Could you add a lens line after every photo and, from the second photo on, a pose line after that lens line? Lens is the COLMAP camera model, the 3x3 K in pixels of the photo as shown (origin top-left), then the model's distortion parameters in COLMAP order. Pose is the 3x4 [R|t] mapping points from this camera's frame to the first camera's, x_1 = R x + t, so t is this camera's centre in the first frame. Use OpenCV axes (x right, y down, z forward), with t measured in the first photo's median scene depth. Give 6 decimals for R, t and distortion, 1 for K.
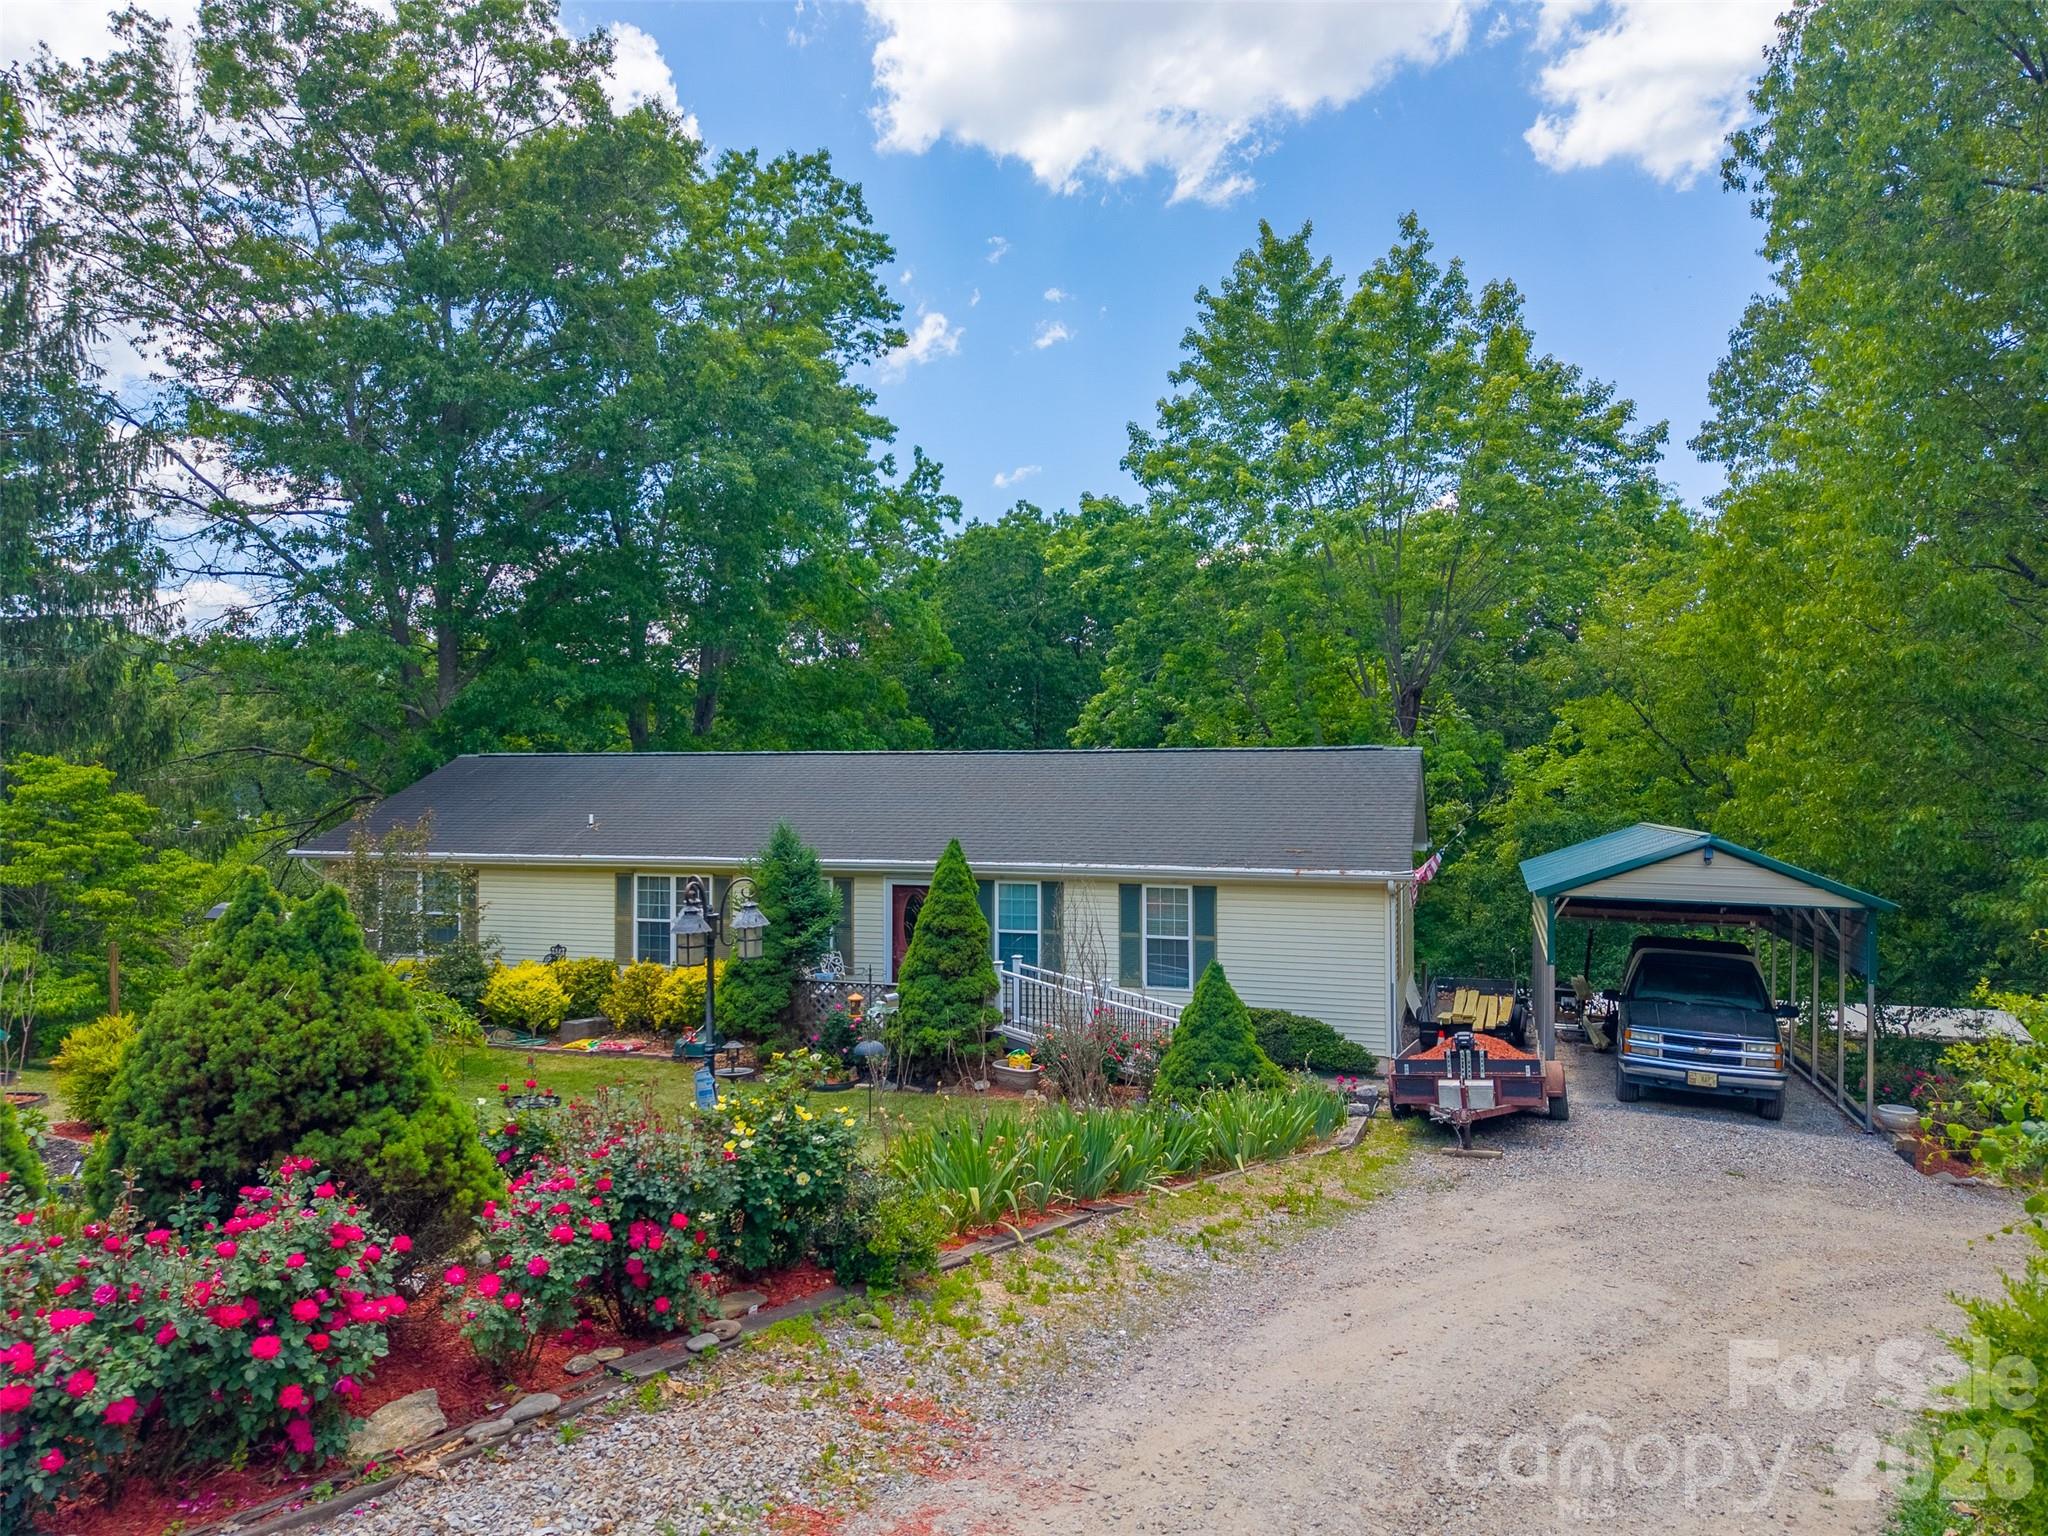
lens RADIAL K [[1364.1, 0, 1020.1], [0, 1364.1, 770.4], [0, 0, 1]] dist [0.007086, -0.004474]
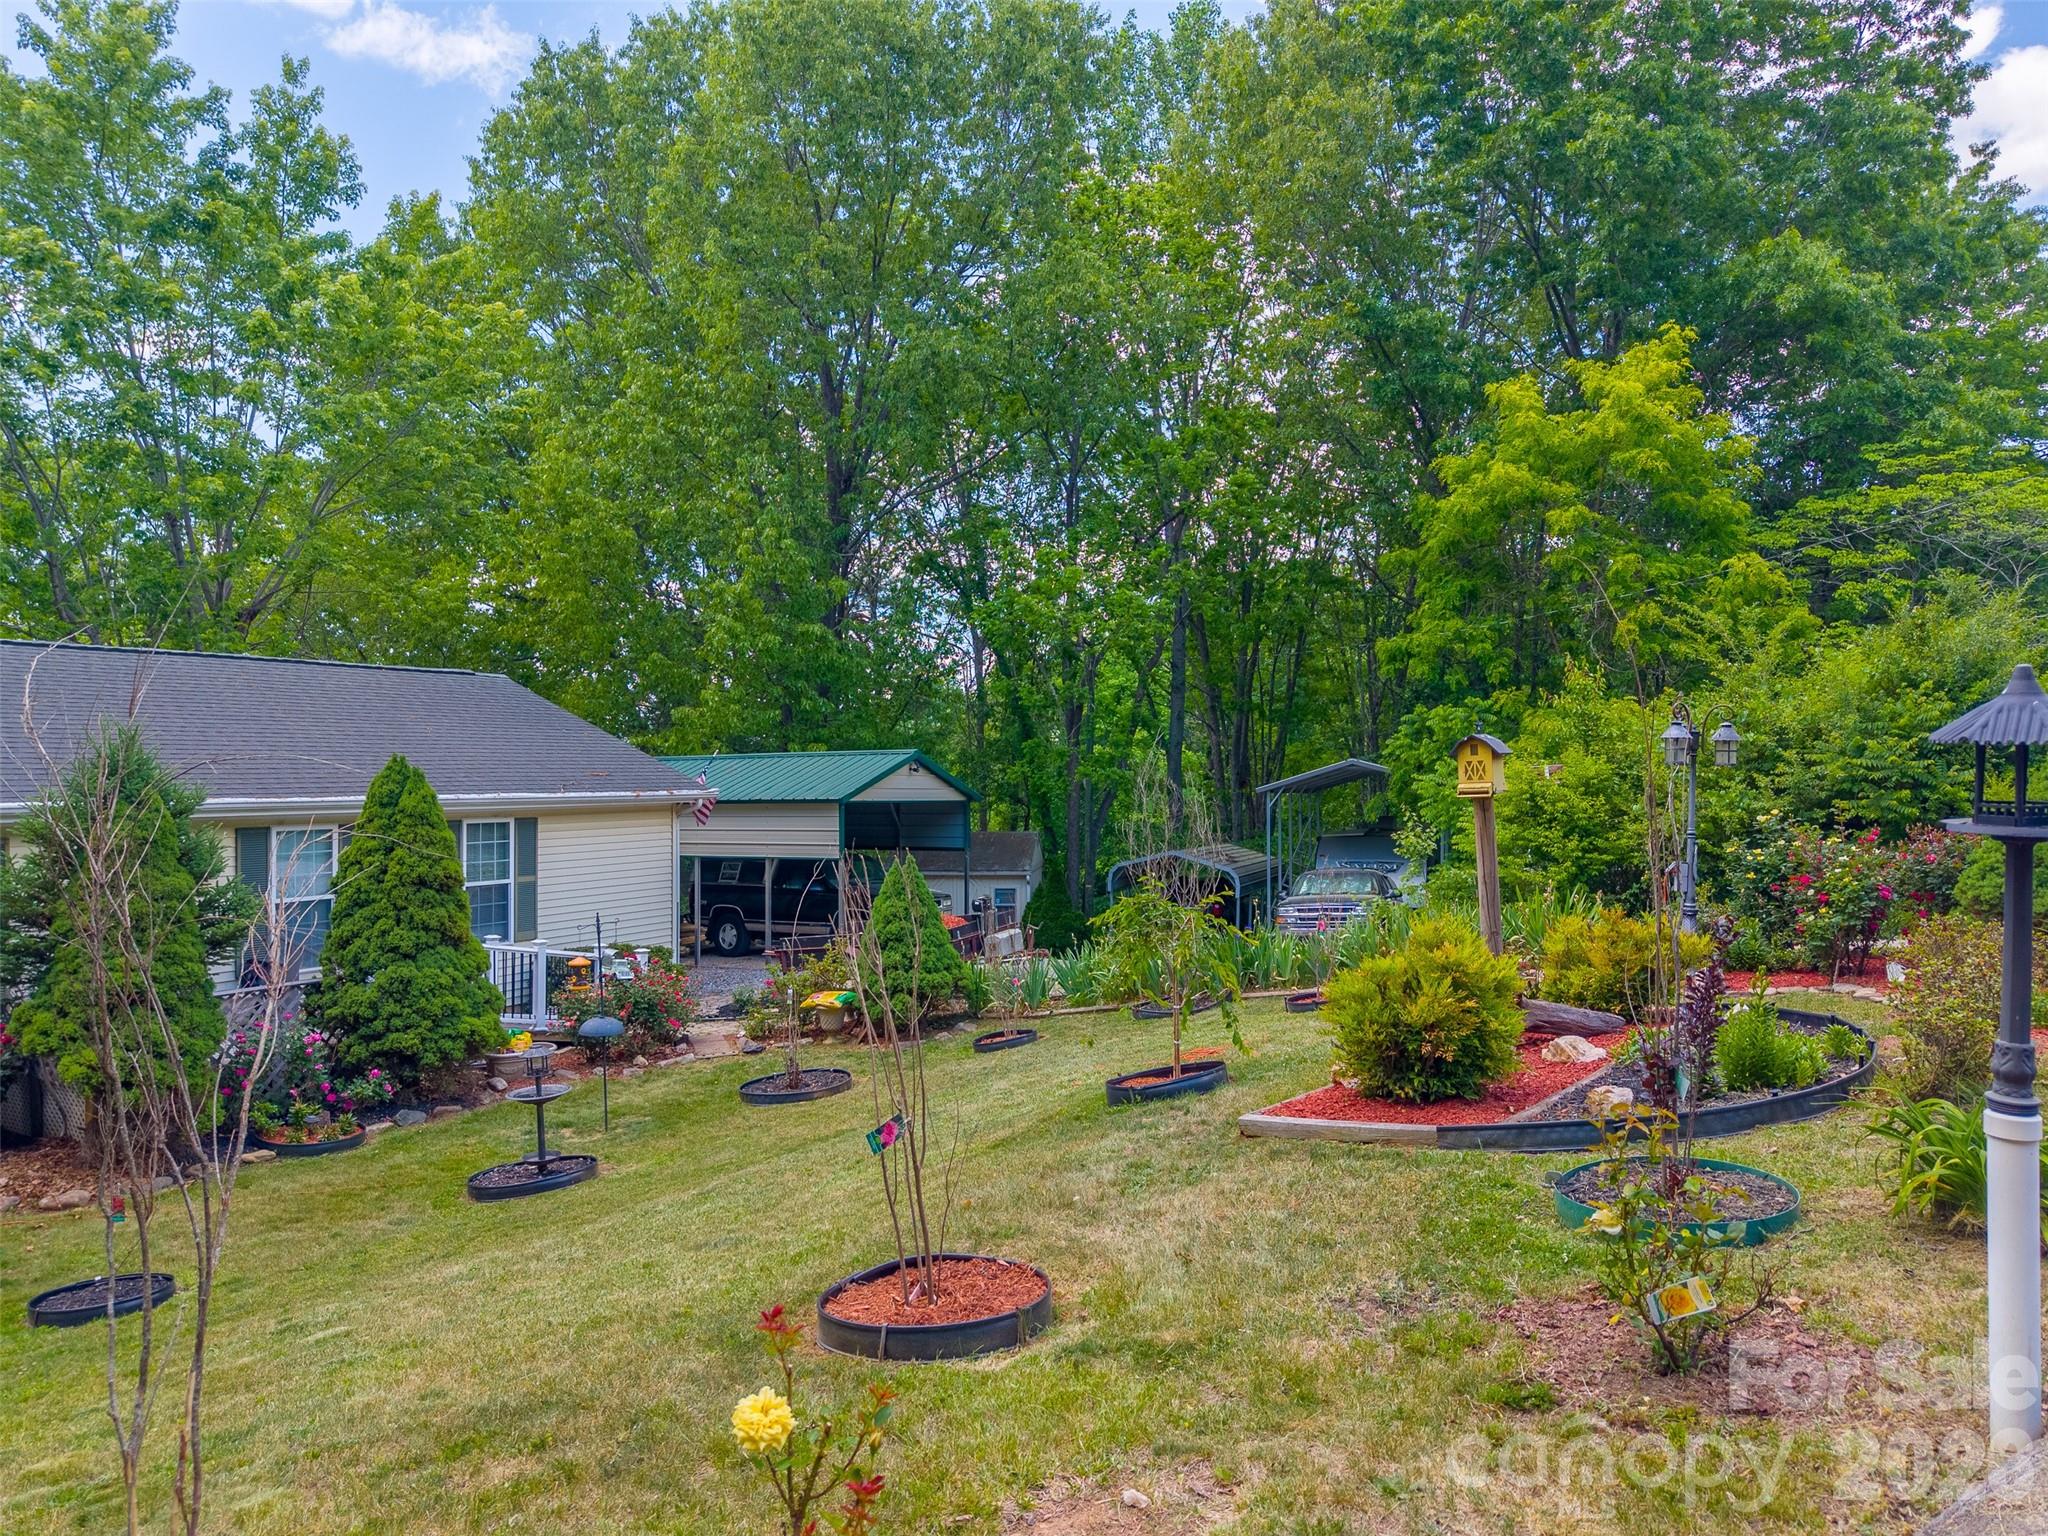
lens RADIAL K [[1364.1, 0, 1039.4], [0, 1364.1, 772.9], [0, 0, 1]] dist [0.007086, -0.004474]
pose [[0.182986, -0.001707, 0.983114, -0.647258], [-0.000756, 0.999998, 0.001877, 0.055415], [-0.983115, -0.001087, 0.182984, 0.529922]]
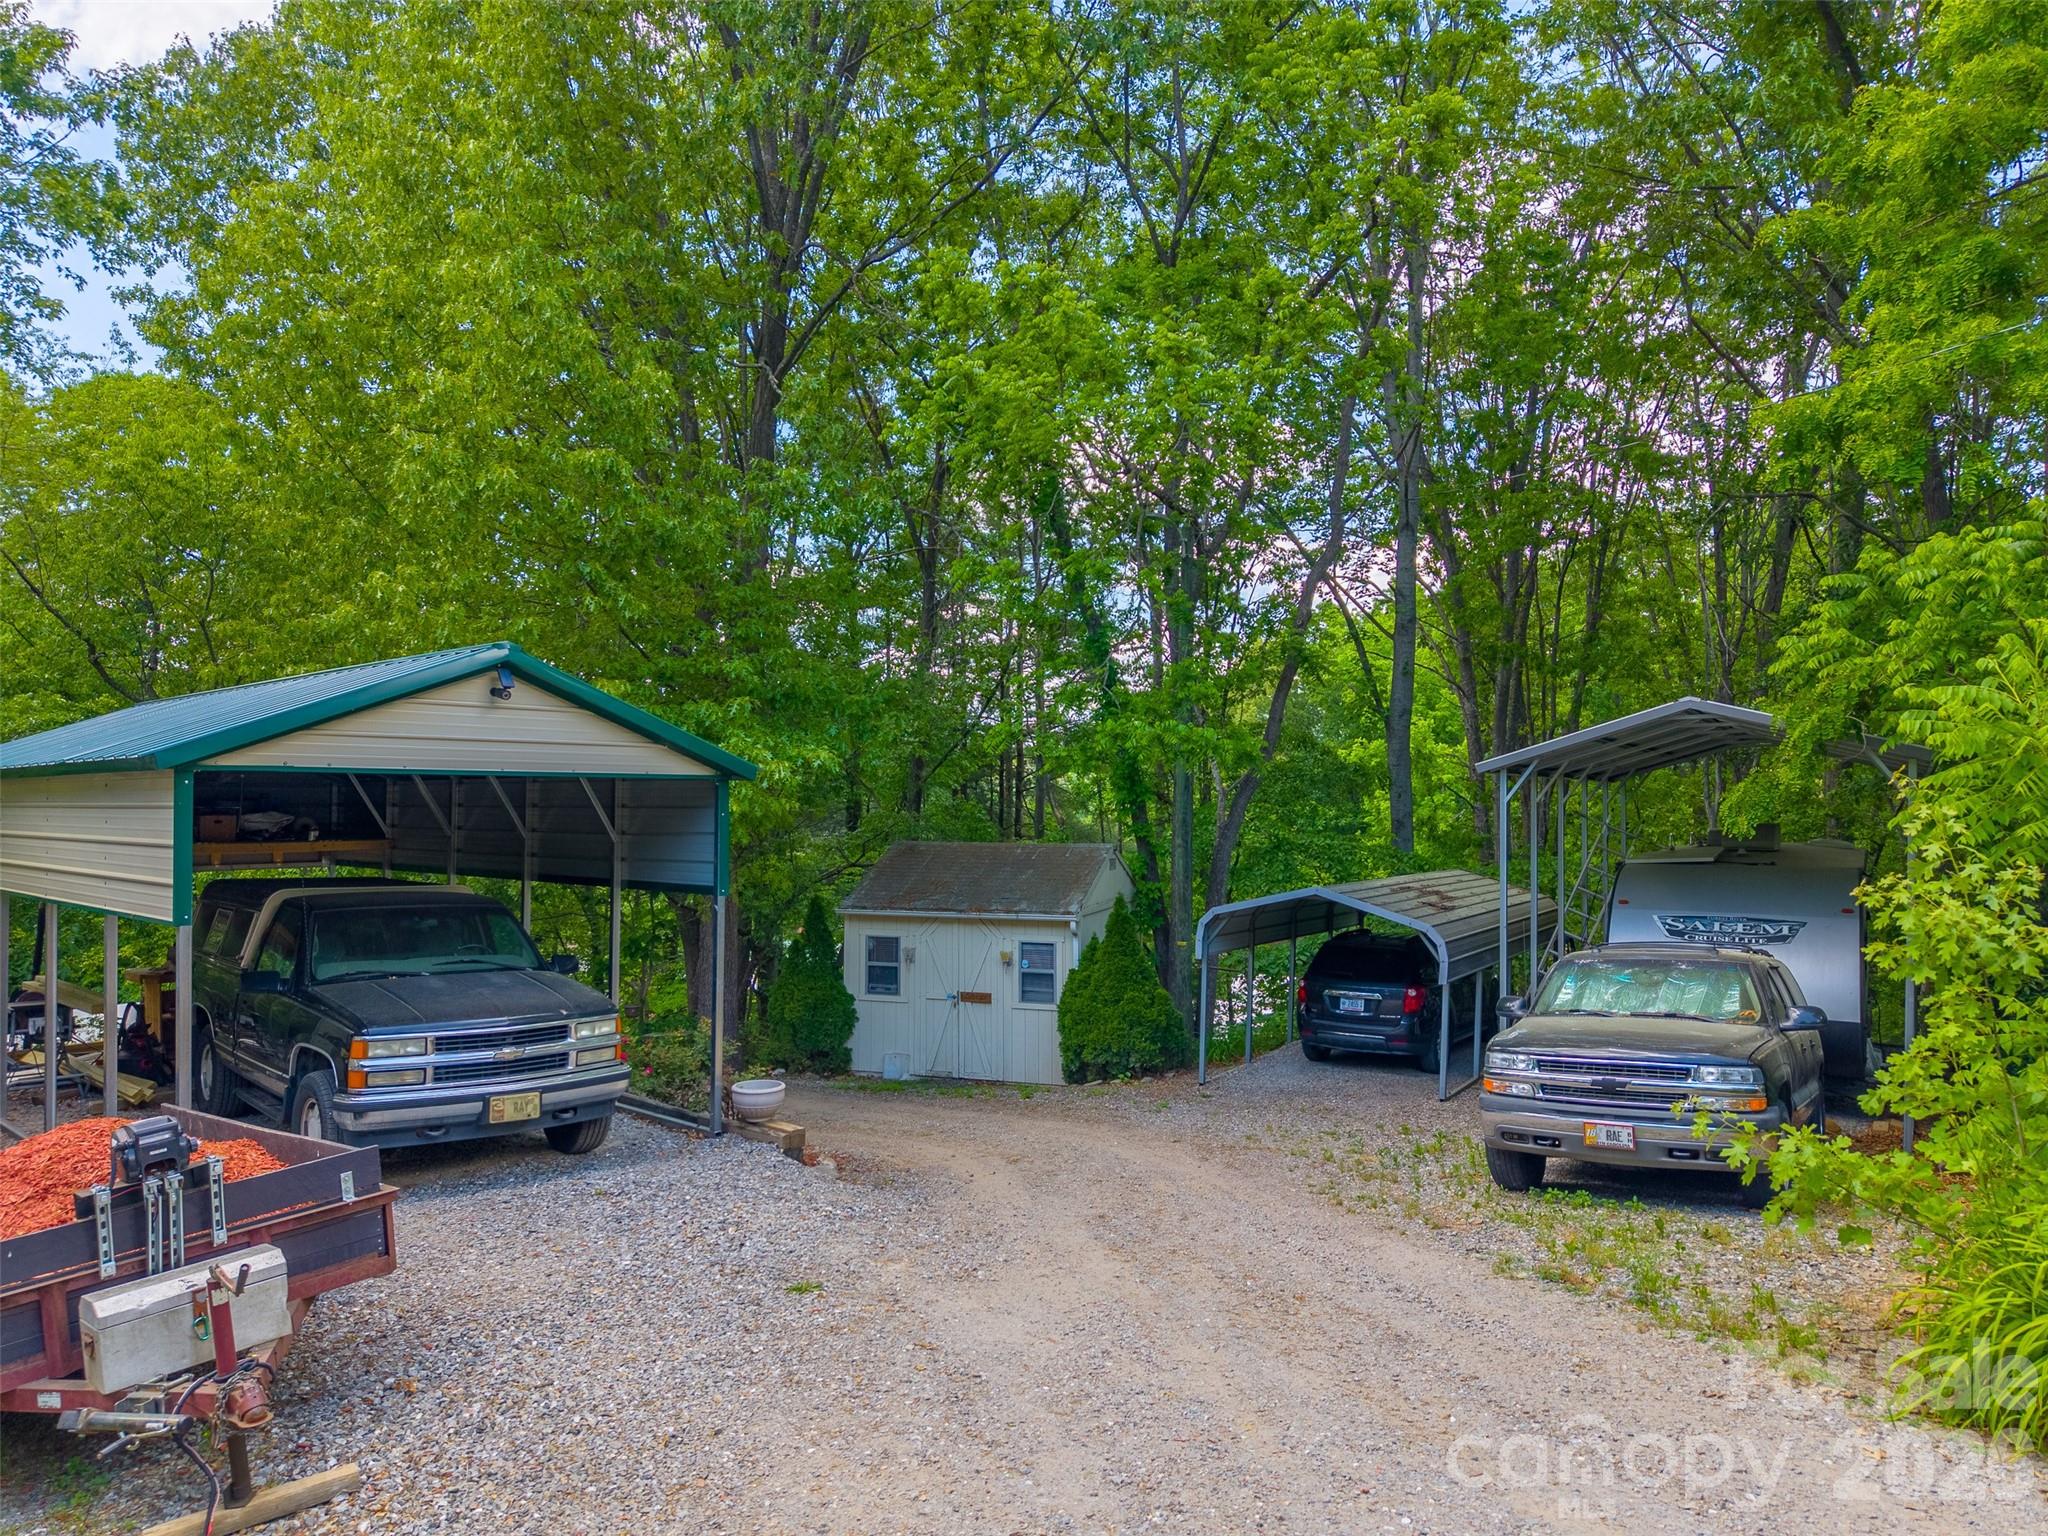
lens RADIAL K [[1364.1, 0, 1009.4], [0, 1364.1, 755.4], [0, 0, 1]] dist [0.007086, -0.004474]
pose [[0.407756, 0.014110, 0.912982, 0.082916], [-0.002088, 0.999892, -0.014521, 0.080895], [-0.913089, 0.004015, 0.407741, 0.500125]]
